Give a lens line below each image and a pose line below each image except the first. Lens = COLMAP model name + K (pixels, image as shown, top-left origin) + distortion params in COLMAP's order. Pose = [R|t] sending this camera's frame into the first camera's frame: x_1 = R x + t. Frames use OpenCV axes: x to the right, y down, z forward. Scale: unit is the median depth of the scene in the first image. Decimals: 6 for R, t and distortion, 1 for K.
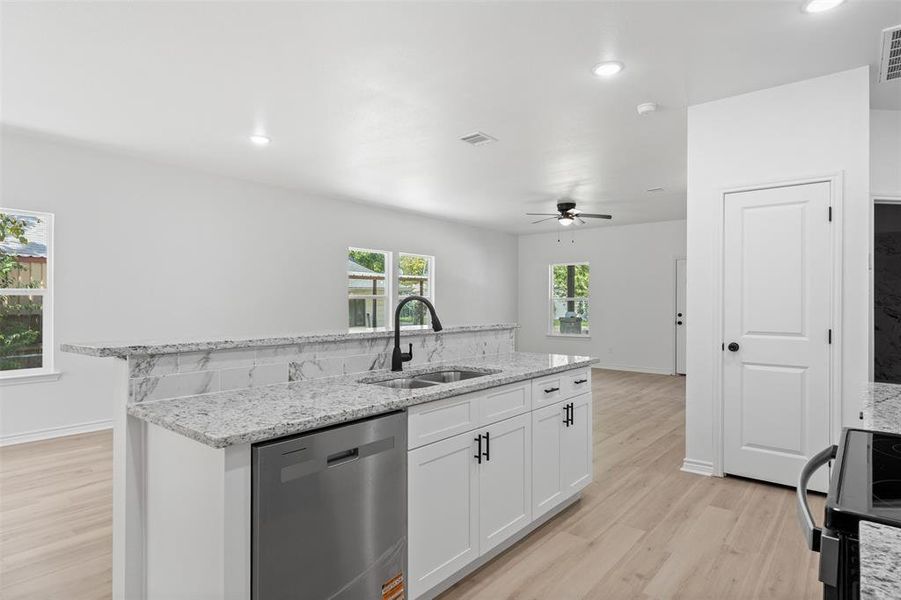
lens RADIAL K [[495.8, 0, 448.7], [0, 495.8, 300.4], [0, 0, 1]] dist [0.005954, -0.002341]
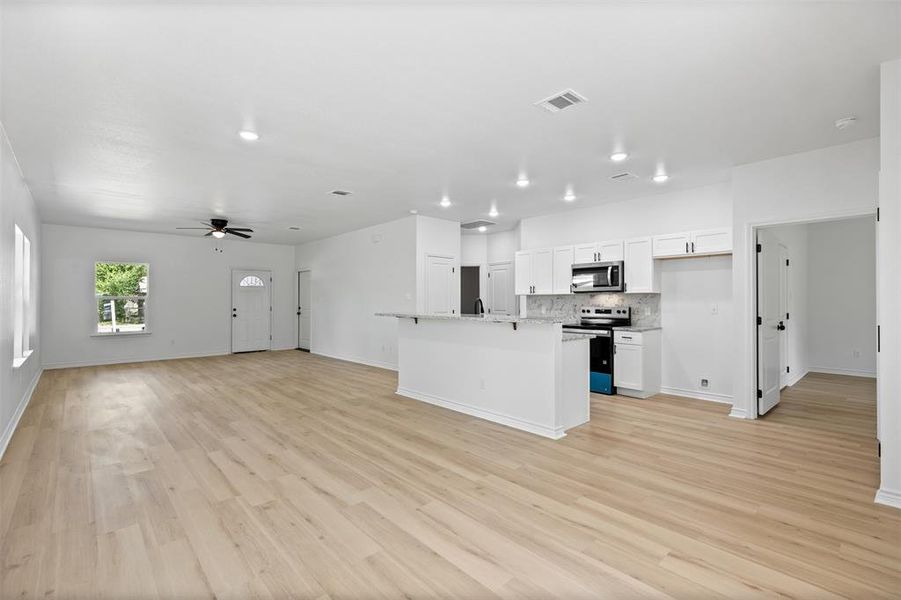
lens RADIAL K [[405.9, 0, 445.3], [0, 405.9, 296.5], [0, 0, 1]] dist [-0.000142, -0.000030]
pose [[0.145271, 0.009557, 0.989346, -1.451162], [-0.003321, 0.999952, -0.009172, 0.001972], [-0.989386, -0.001953, 0.145296, 0.649930]]
